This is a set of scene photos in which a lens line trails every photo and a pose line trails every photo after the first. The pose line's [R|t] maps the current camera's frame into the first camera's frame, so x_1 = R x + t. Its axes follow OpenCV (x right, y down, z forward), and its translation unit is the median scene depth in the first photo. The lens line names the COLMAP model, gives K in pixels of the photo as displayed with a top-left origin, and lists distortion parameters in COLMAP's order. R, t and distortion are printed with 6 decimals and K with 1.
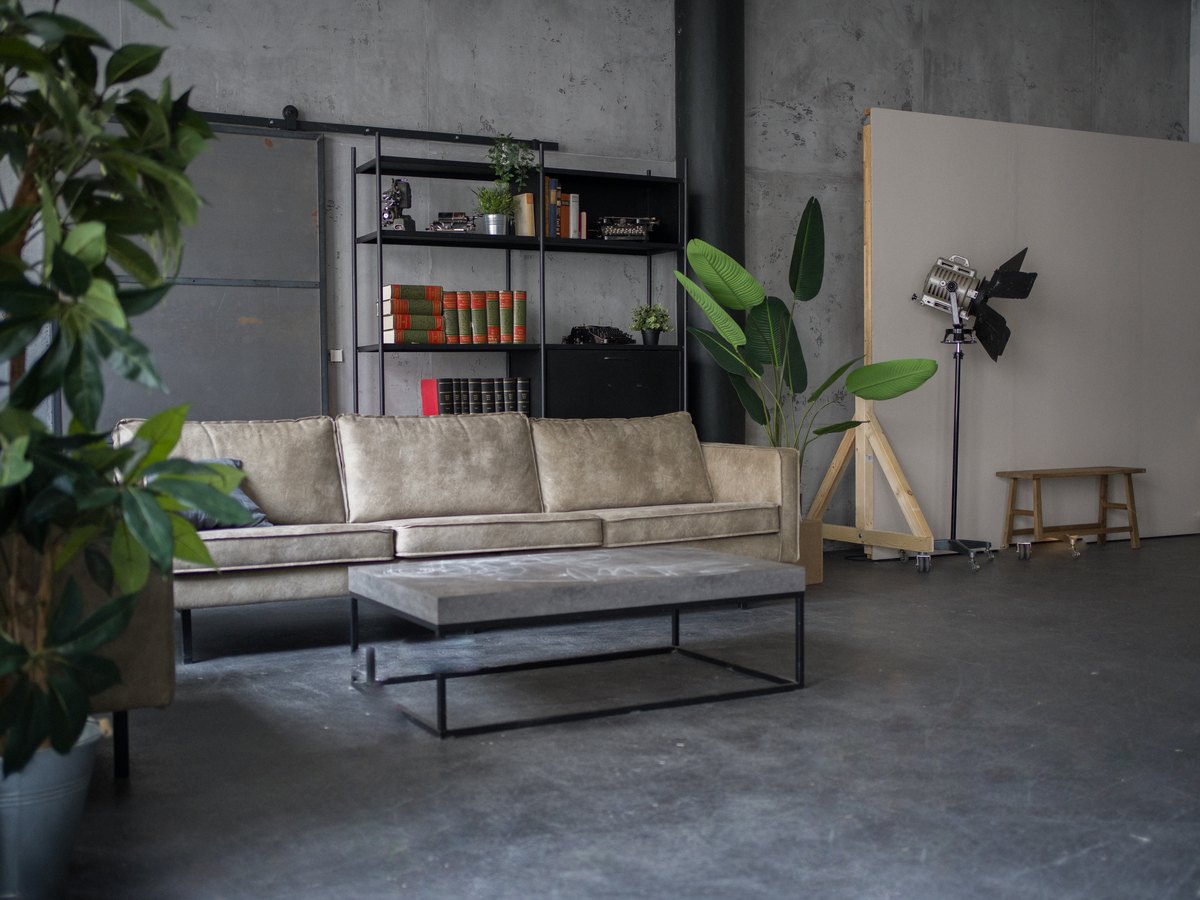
lens RADIAL K [[1347.5, 0, 588.6], [0, 1347.5, 443.6], [0, 0, 1]] dist [0.030429, 0.000000]
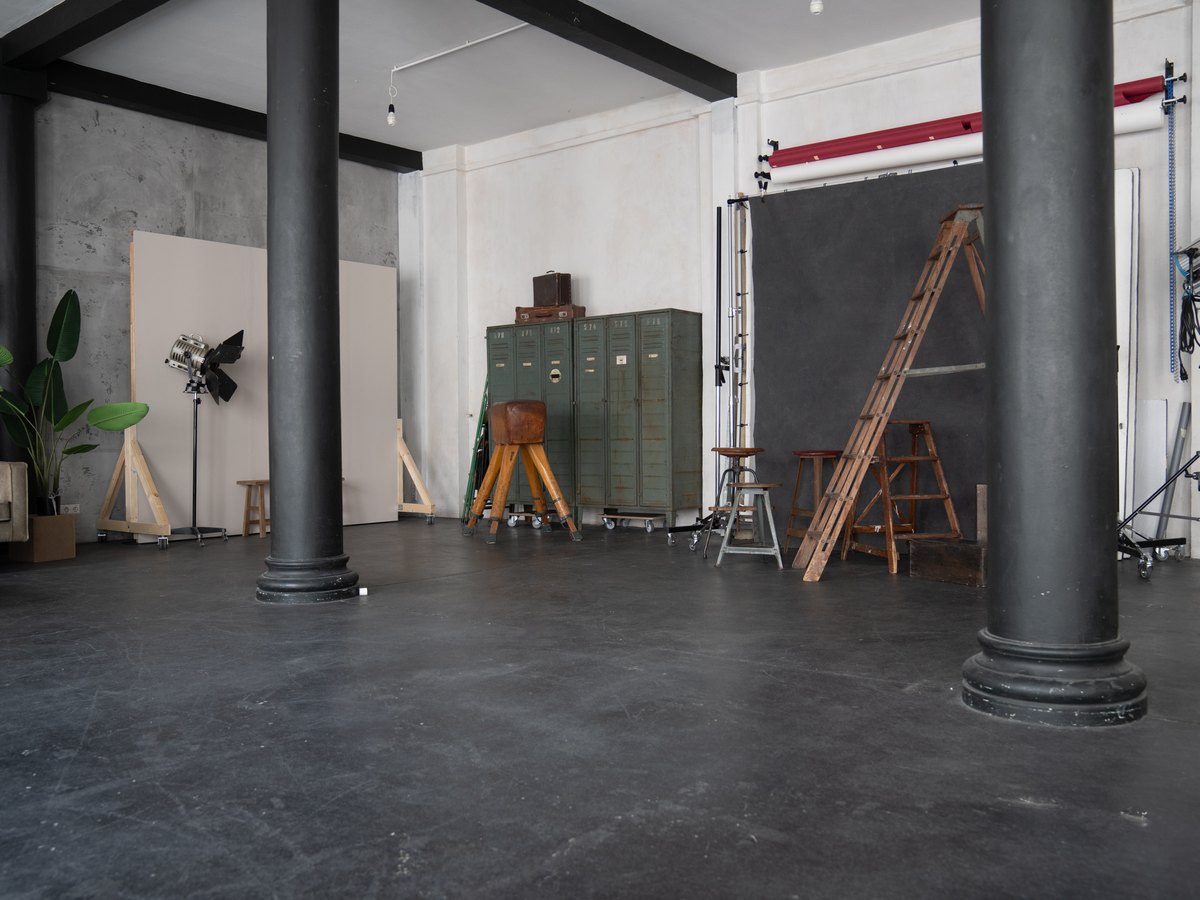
lens RADIAL K [[1073.3, 0, 594.1], [0, 1073.3, 441.9], [0, 0, 1]] dist [-0.063093, 0.078120]
pose [[0.919136, -0.003618, 0.393923, 0.215609], [0.017201, 0.999373, -0.030956, 0.022307], [-0.393564, 0.035229, 0.918622, -0.236016]]
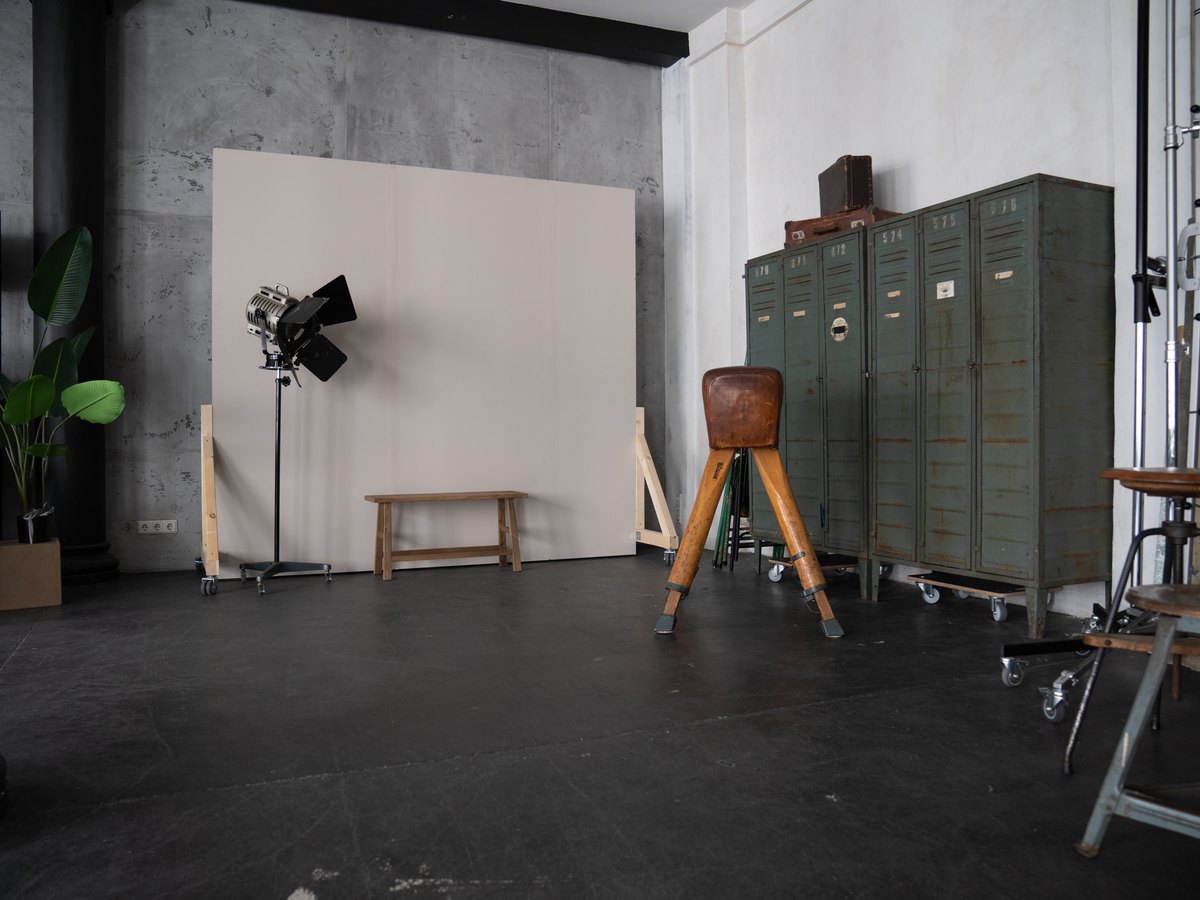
lens RADIAL K [[939.9, 0, 595.2], [0, 939.9, 444.2], [0, 0, 1]] dist [-0.123852, 0.083145]
pose [[0.997756, 0.003026, -0.066886, 0.560273], [-0.004727, 0.999669, -0.025285, -0.001377], [0.066787, 0.025544, 0.997440, 0.318925]]
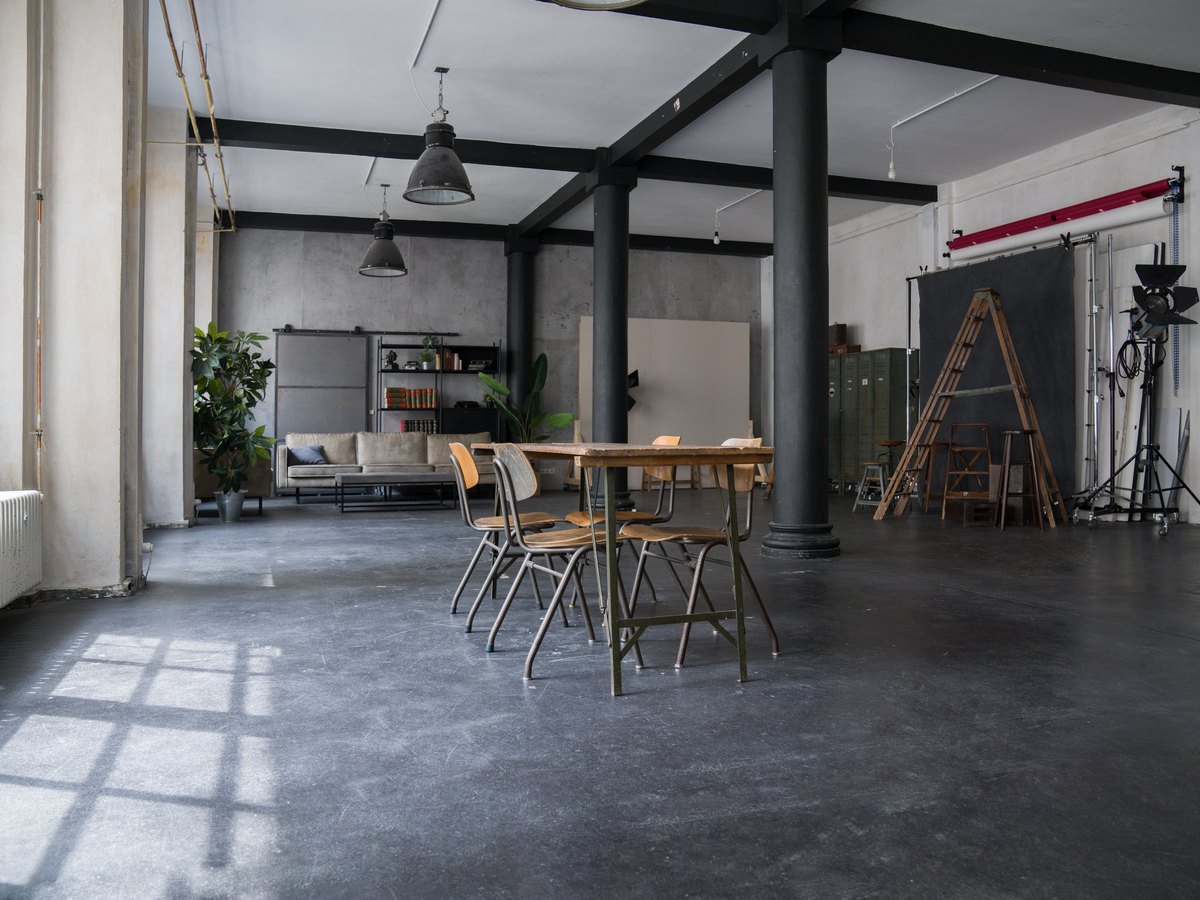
lens RADIAL K [[939.9, 0, 598.2], [0, 939.9, 449.9], [0, 0, 1]] dist [-0.123852, 0.083145]
pose [[0.989531, 0.005308, -0.144222, 0.508857], [-0.007806, 0.999829, -0.016760, 0.039122], [0.144109, 0.017710, 0.989403, -0.785722]]
